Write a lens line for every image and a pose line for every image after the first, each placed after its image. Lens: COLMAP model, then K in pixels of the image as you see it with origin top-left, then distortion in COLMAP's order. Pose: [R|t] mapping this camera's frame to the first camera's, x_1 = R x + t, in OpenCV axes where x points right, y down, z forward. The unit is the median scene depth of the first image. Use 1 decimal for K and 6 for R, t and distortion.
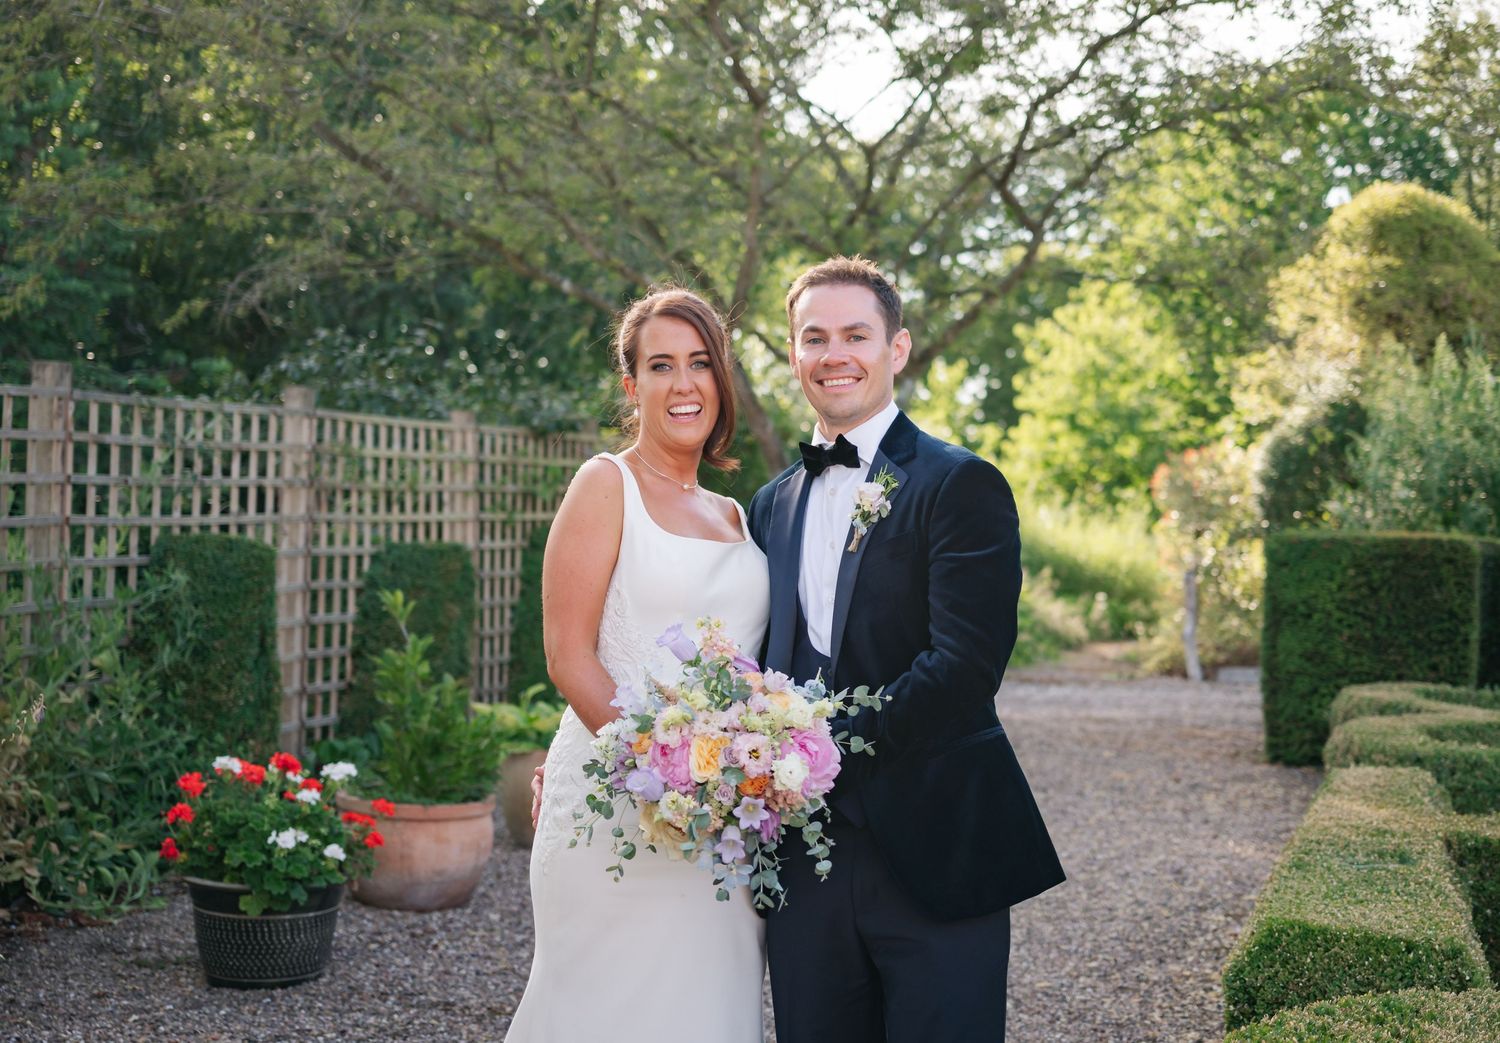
lens RADIAL K [[2468.2, 0, 842.9], [0, 2468.2, 537.3], [0, 0, 1]] dist [0.000524, 0.016266]
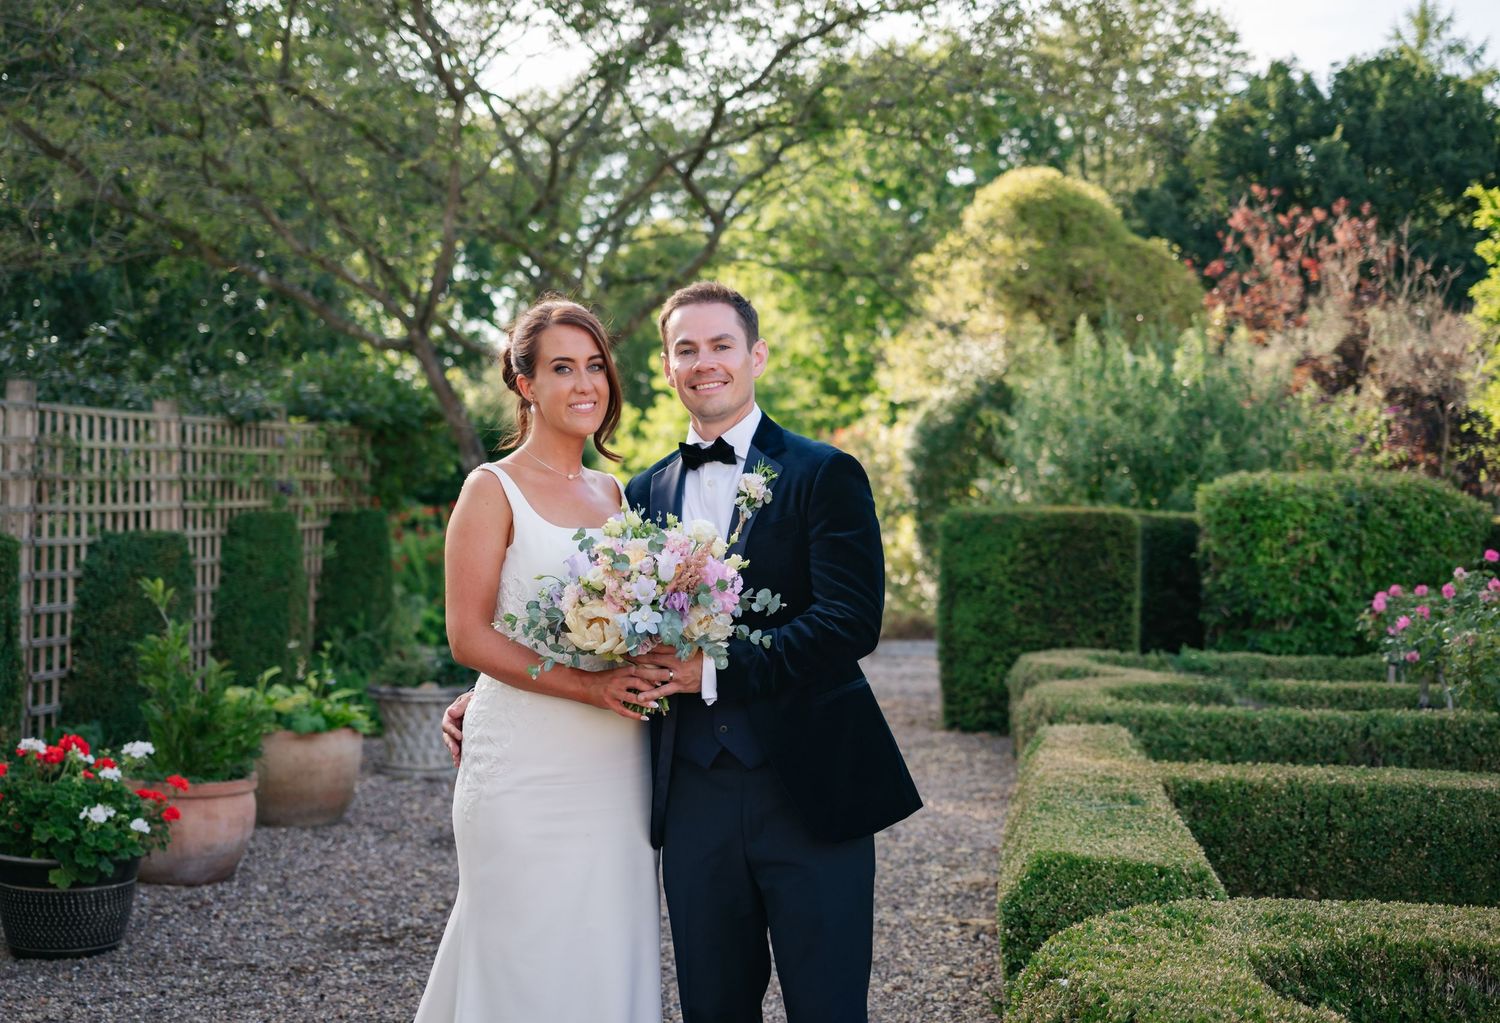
lens RADIAL K [[2519.4, 0, 750.0], [0, 2519.4, 511.5], [0, 0, 1]] dist [0.002179, -0.005504]
pose [[0.992776, -0.015330, 0.118999, -0.044161], [0.015618, 0.999877, -0.001486, -0.000739], [-0.118961, 0.003333, 0.992893, -0.061602]]
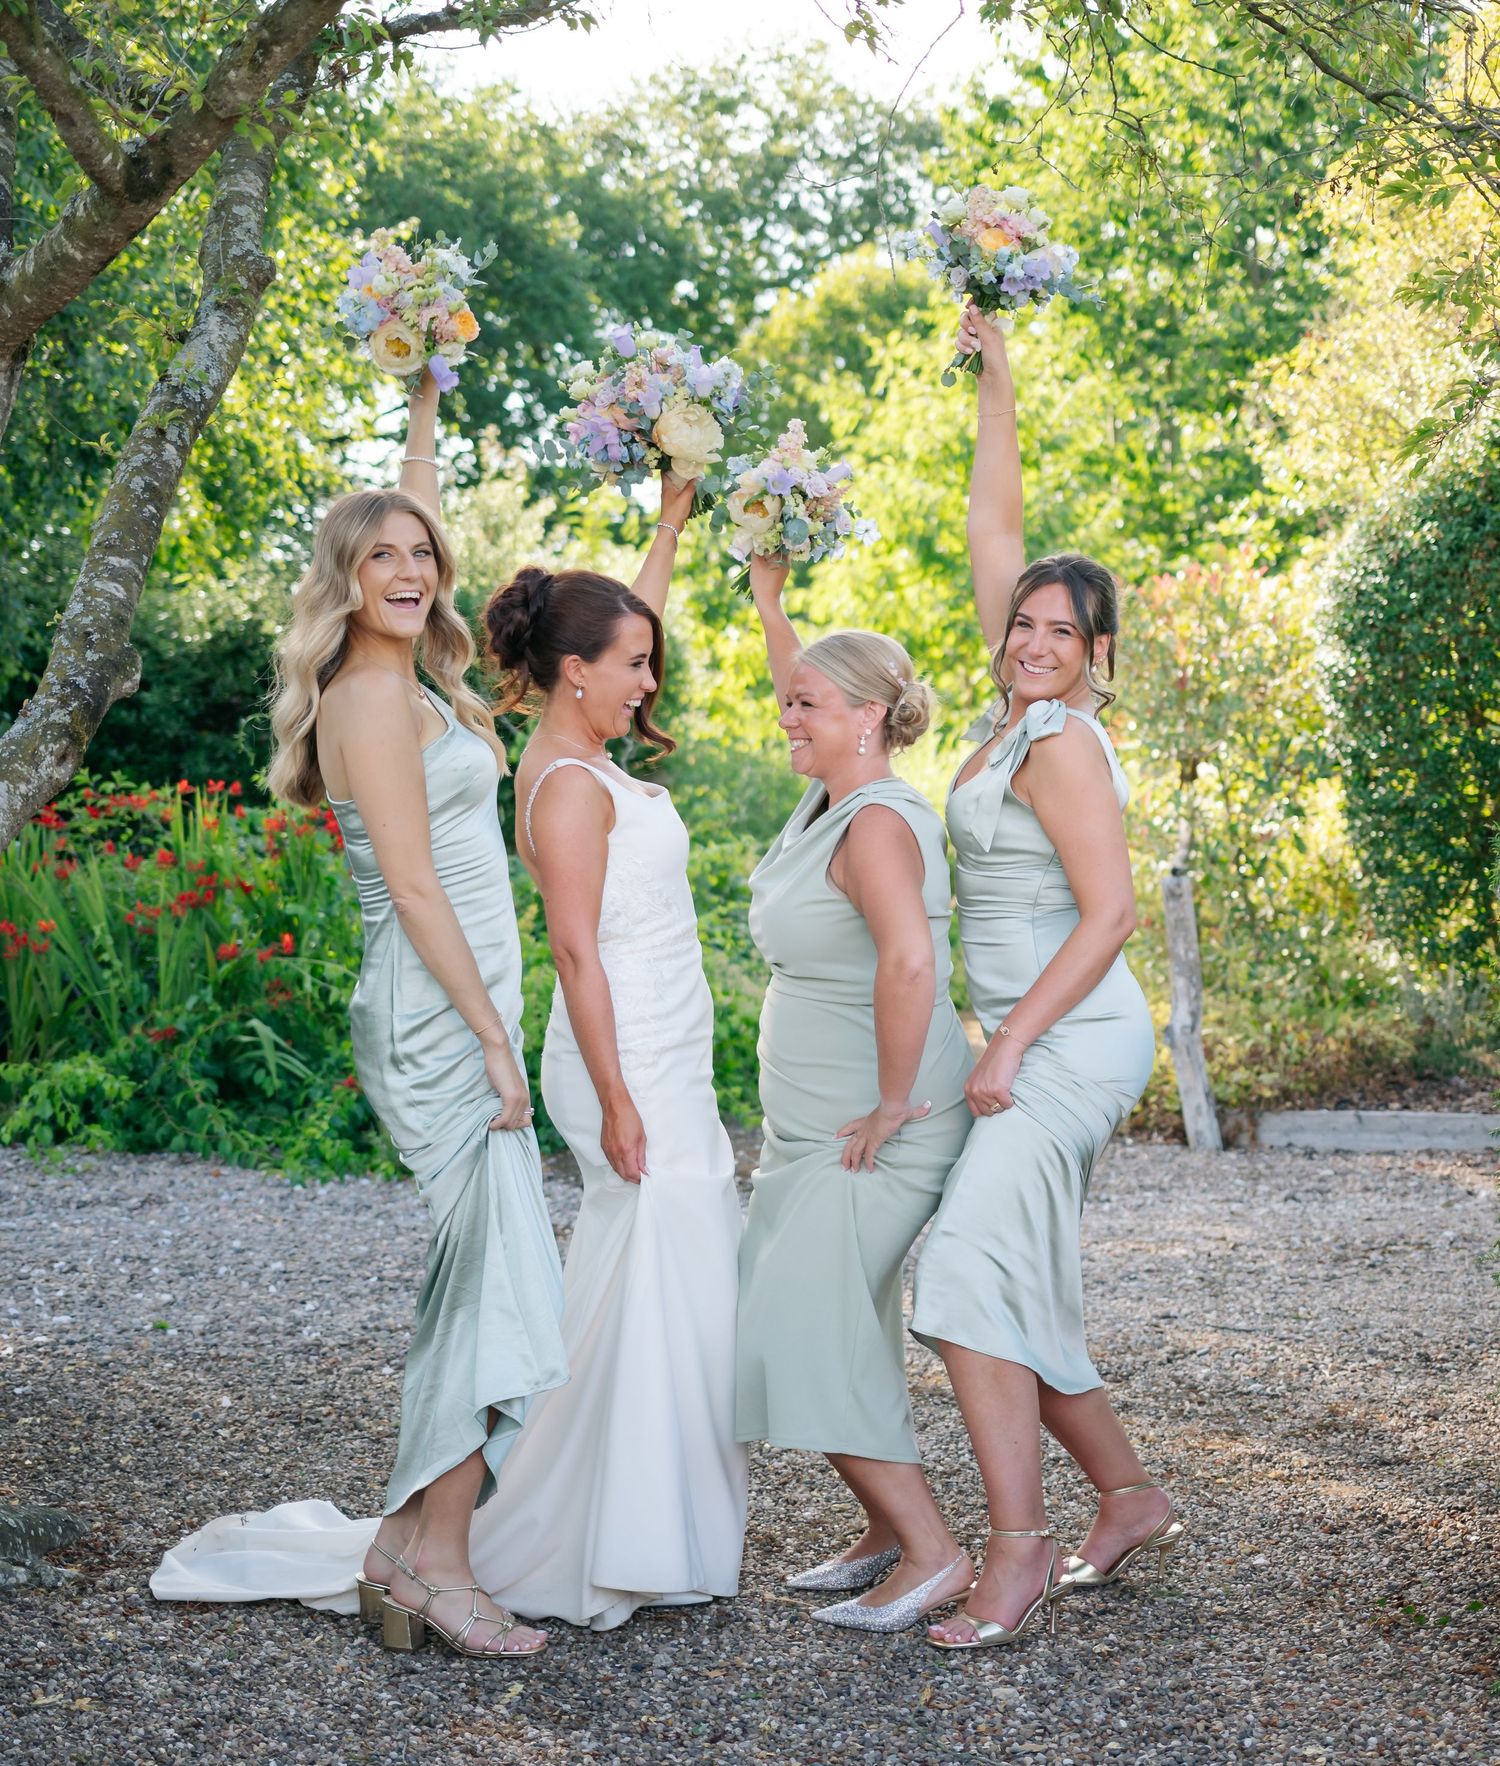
lens RADIAL K [[3653.3, 0, 810.0], [0, 3653.3, 816.9], [0, 0, 1]] dist [-0.022573, 0.135485]
pose [[0.997949, -0.044487, 0.046025, 0.103842], [0.043814, 0.998919, 0.015534, -0.011990], [-0.046666, -0.013485, 0.998820, 0.788180]]
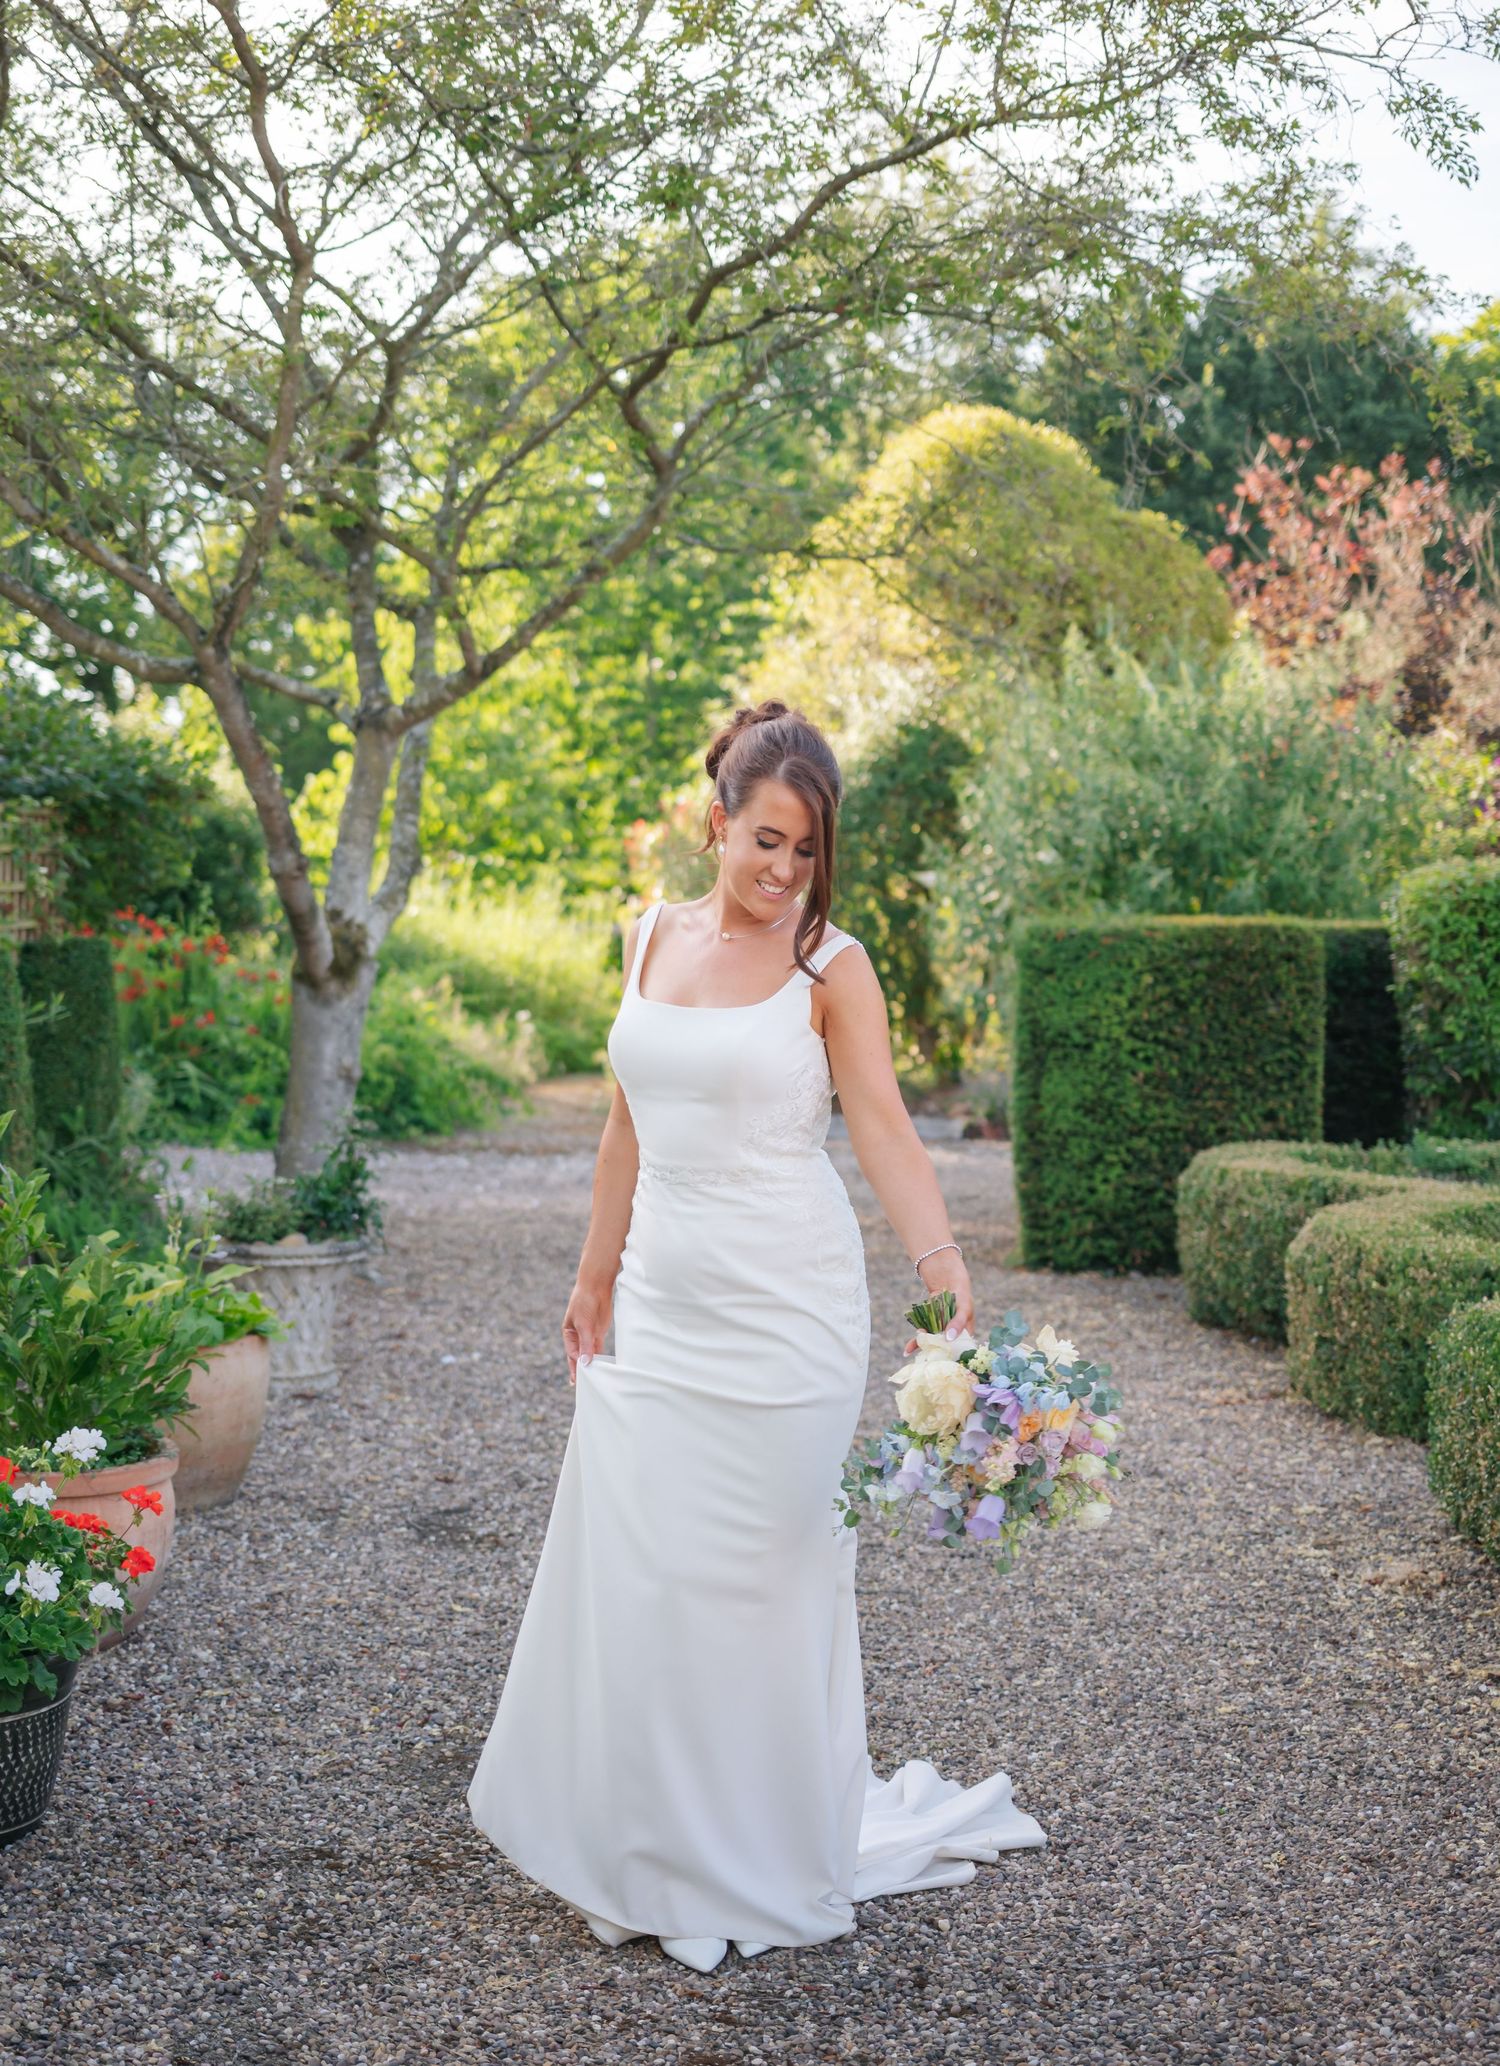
lens RADIAL K [[3452.9, 0, 750.0], [0, 3452.9, 1033.0], [0, 0, 1]] dist [-0.029097, -0.042911]
pose [[0.971391, -0.039903, 0.234109, -0.145417], [0.032049, 0.998792, 0.037259, -0.011872], [-0.235313, -0.028691, 0.971496, 0.142260]]
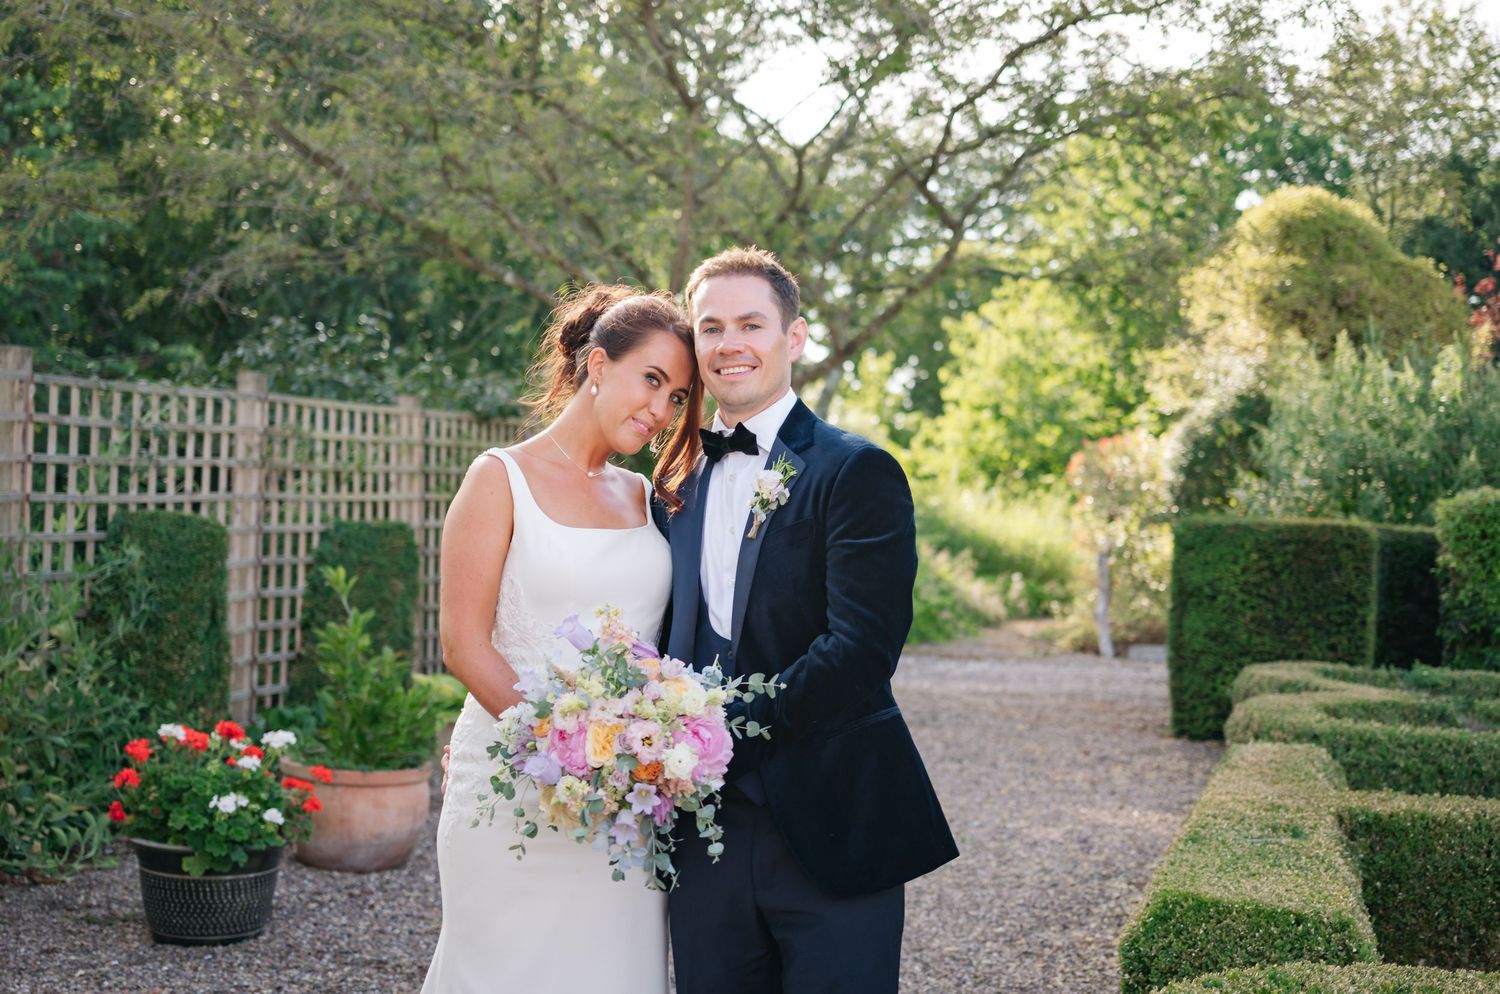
lens RADIAL K [[2328.1, 0, 751.4], [0, 2328.1, 527.8], [0, 0, 1]] dist [-0.007741, 0.011214]
pose [[0.999895, 0.008283, -0.011869, 0.004524], [-0.008234, 0.999958, 0.004142, -0.000385], [0.011903, -0.004044, 0.999921, 0.009379]]
